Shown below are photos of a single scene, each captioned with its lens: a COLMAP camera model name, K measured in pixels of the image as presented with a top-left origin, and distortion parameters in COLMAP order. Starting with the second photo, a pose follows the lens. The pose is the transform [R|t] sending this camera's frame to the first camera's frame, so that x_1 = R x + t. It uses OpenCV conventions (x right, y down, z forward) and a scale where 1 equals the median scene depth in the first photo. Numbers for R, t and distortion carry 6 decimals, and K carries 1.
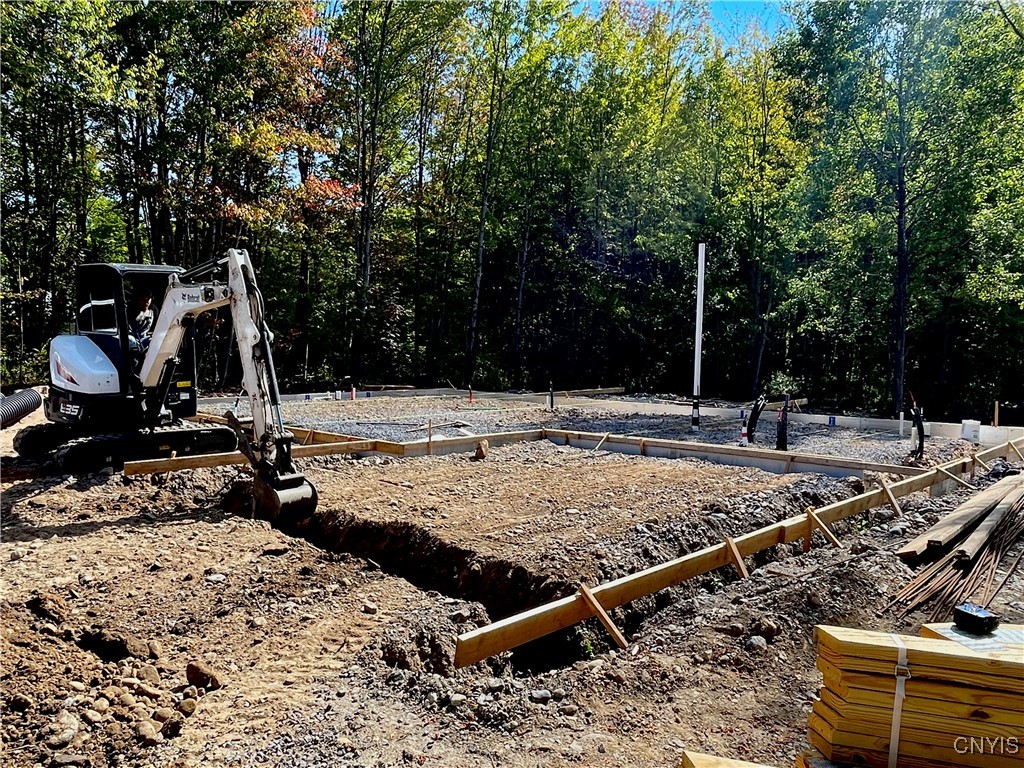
lens RADIAL K [[741.3, 0, 511.8], [0, 741.3, 387.5], [0, 0, 1]] dist [-0.028884, -0.001613]
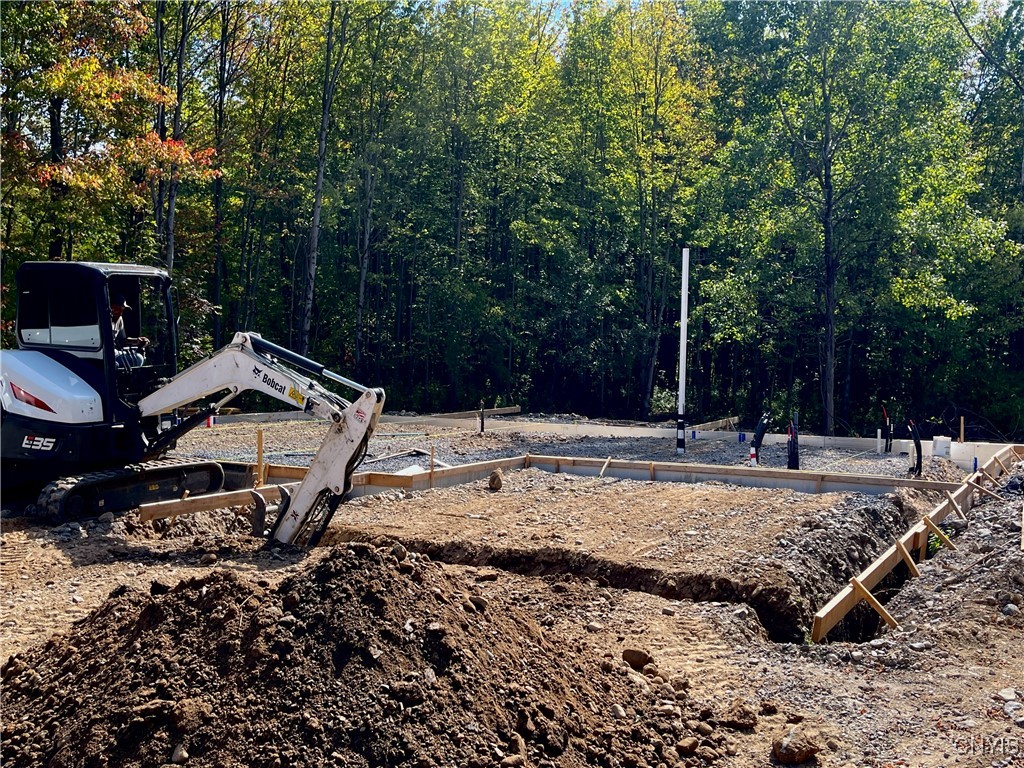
lens RADIAL K [[993.8, 0, 513.1], [0, 993.8, 391.2], [0, 0, 1]] dist [0.020857, 0.000000]
pose [[0.964792, -0.007819, 0.262896, -0.272292], [0.011497, 0.999856, -0.012455, -0.005629], [-0.262761, 0.015039, 0.964744, -0.131466]]
